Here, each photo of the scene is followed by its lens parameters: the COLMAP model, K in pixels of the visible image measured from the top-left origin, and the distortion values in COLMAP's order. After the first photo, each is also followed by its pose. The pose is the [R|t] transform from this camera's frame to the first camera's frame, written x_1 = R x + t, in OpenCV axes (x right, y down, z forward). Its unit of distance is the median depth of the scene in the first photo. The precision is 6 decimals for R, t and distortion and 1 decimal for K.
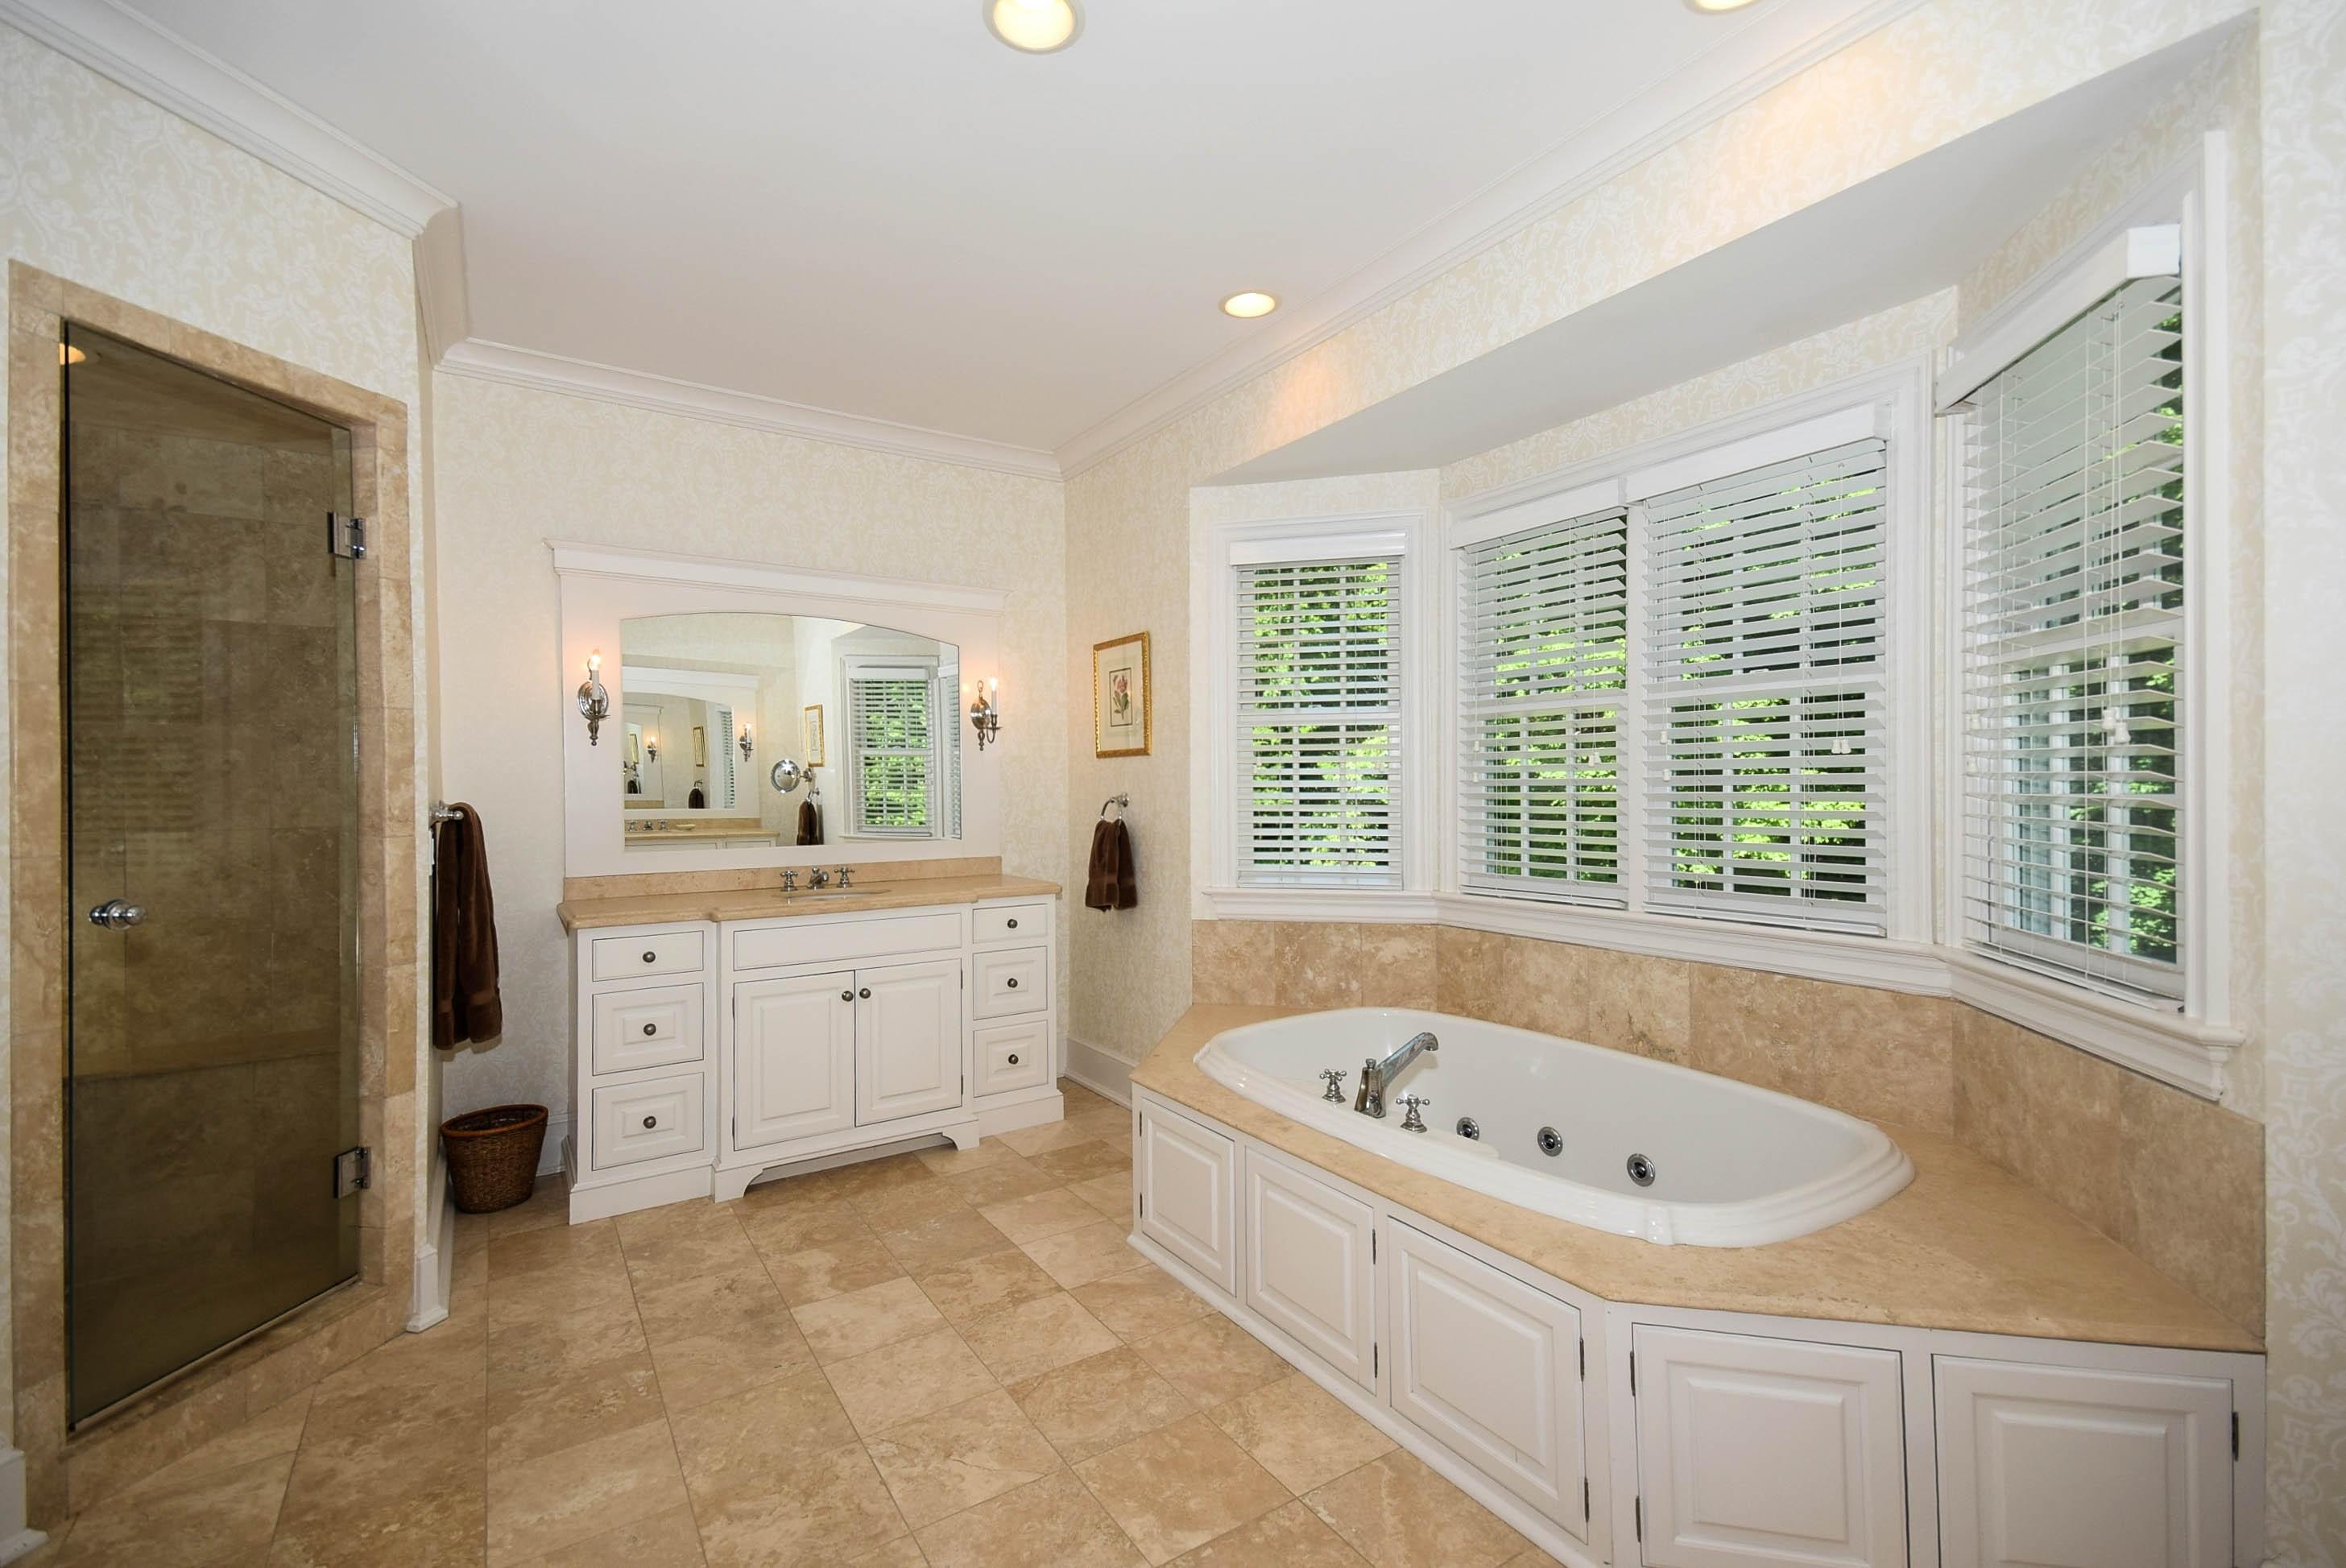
lens RADIAL K [[1006.4, 0, 1158.5], [0, 1006.4, 795.4], [0, 0, 1]] dist [0.034137, -0.000907]
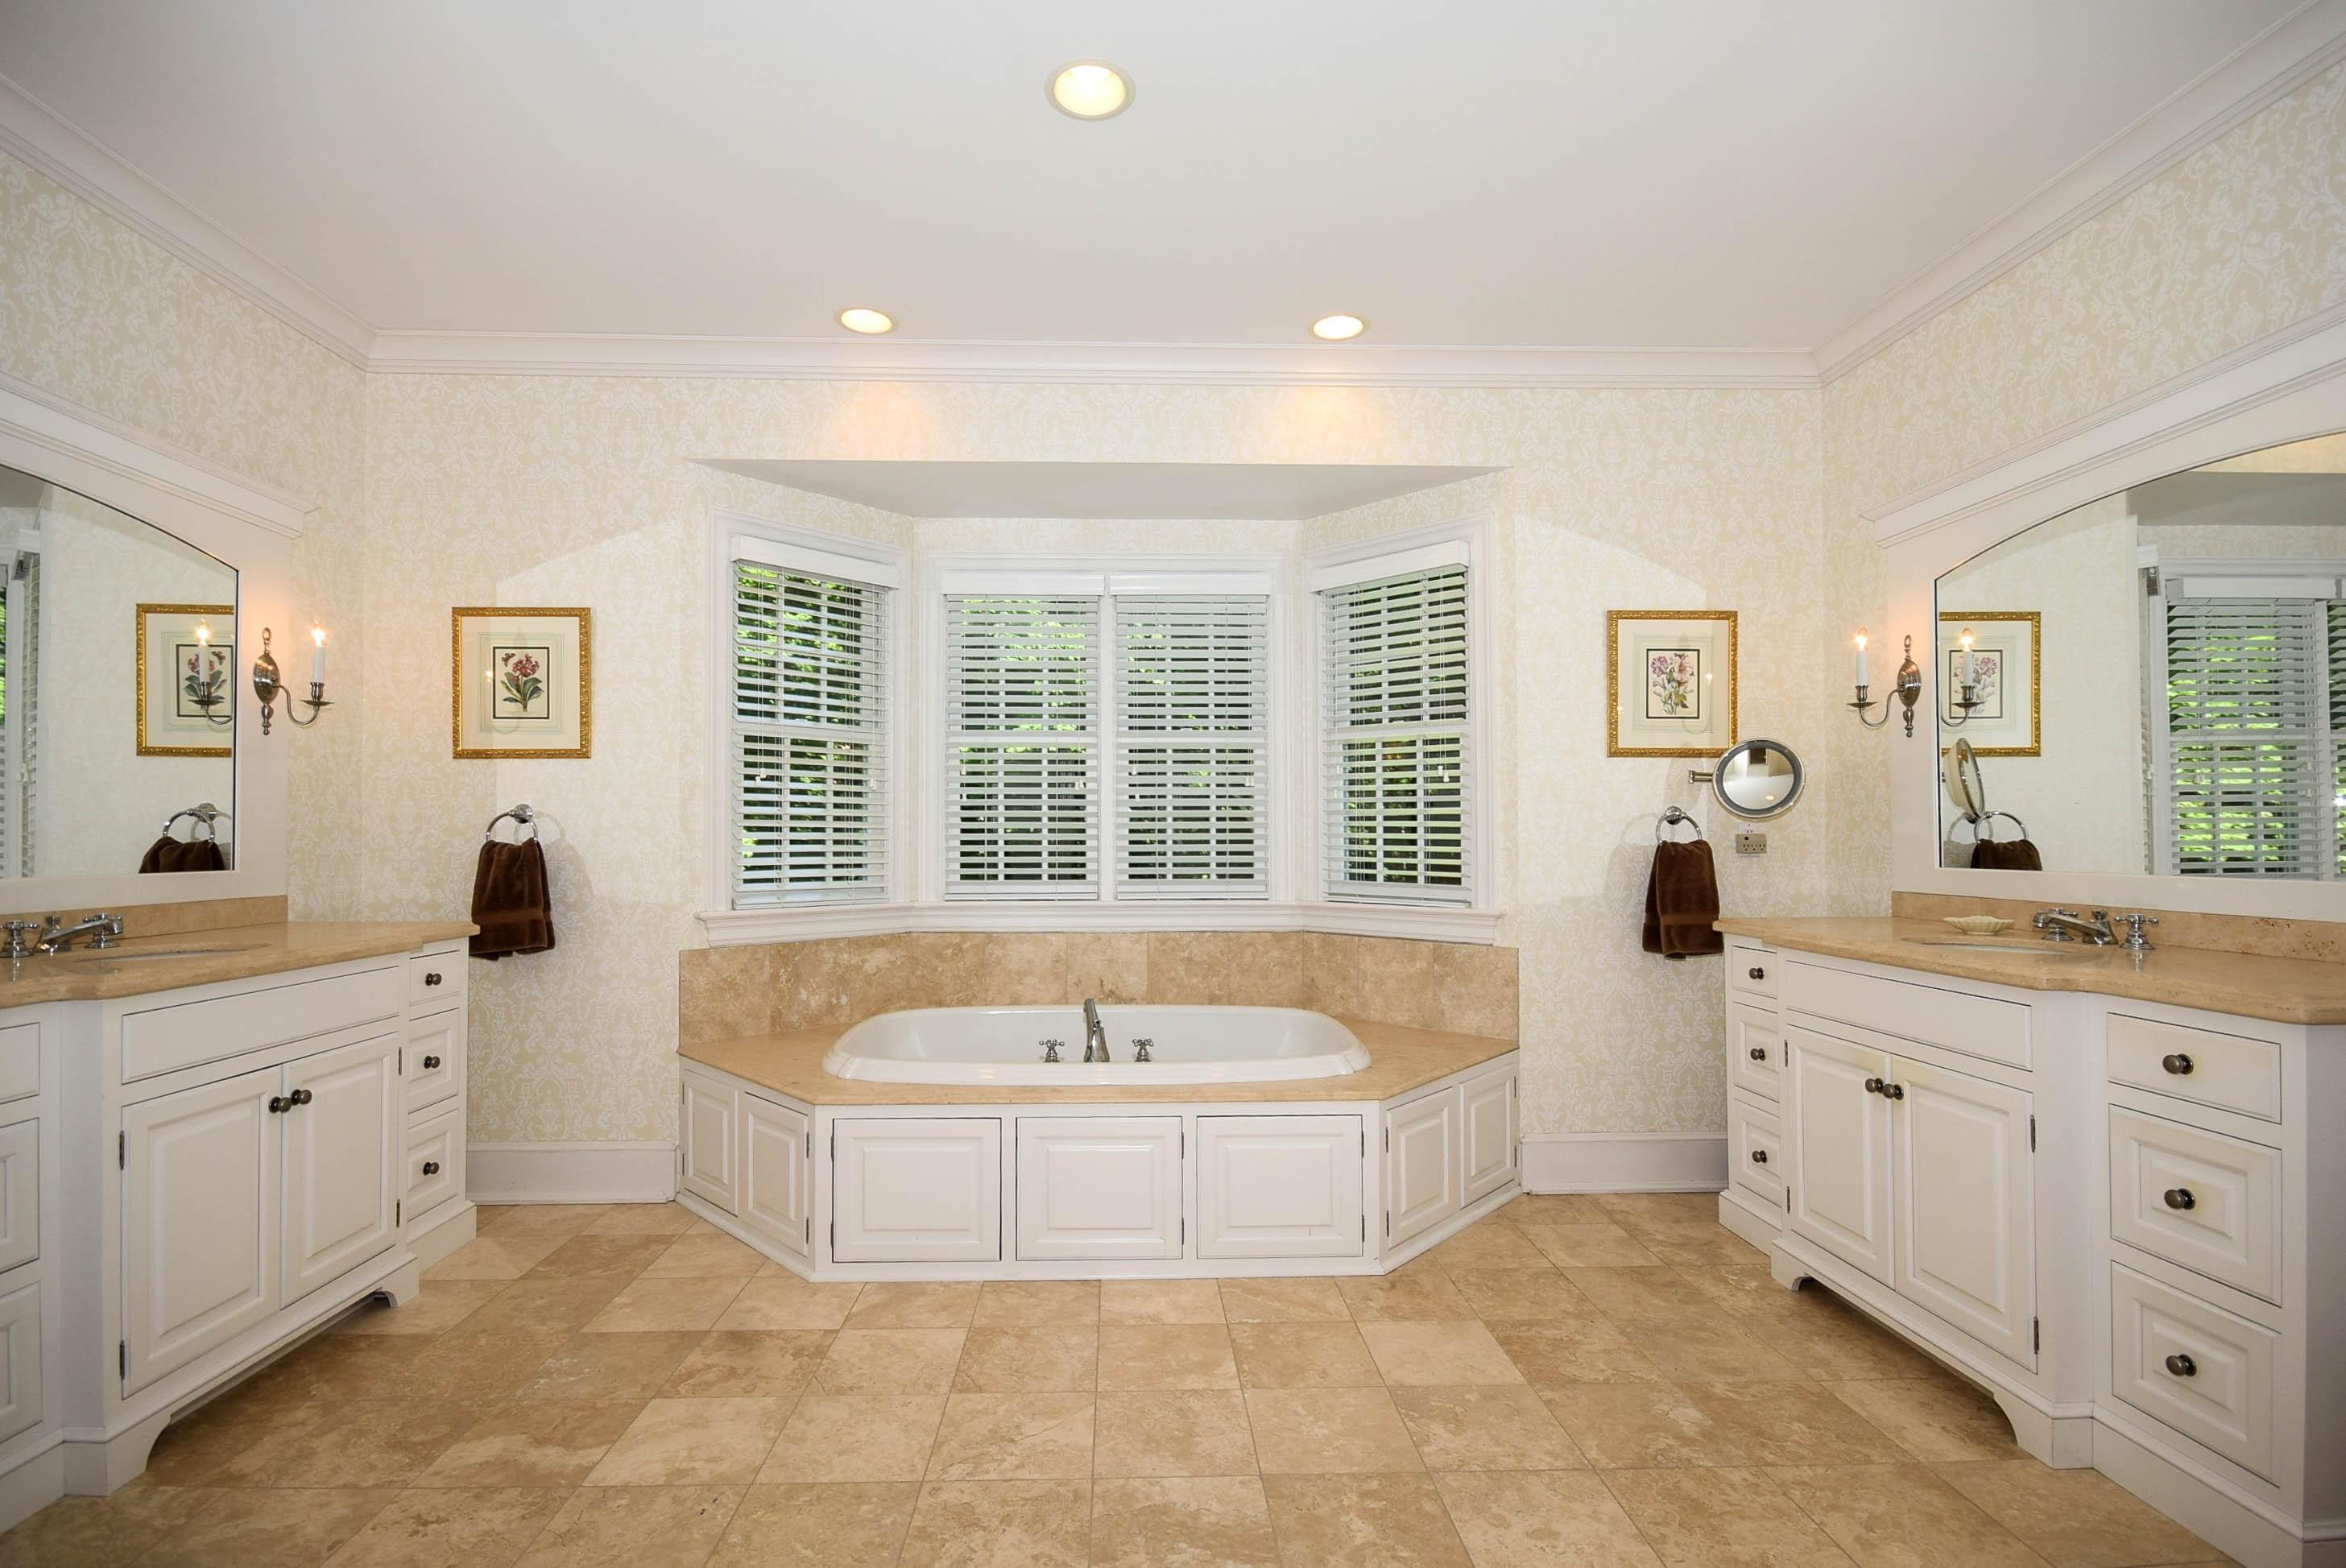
lens RADIAL K [[1053.8, 0, 1138.8], [0, 1053.8, 823.1], [0, 0, 1]] dist [-0.005714, -0.001711]
pose [[0.534927, 0.019356, 0.844676, -0.617862], [0.002643, 0.999694, -0.024582, 0.043342], [-0.844894, 0.015382, 0.534712, 0.206807]]
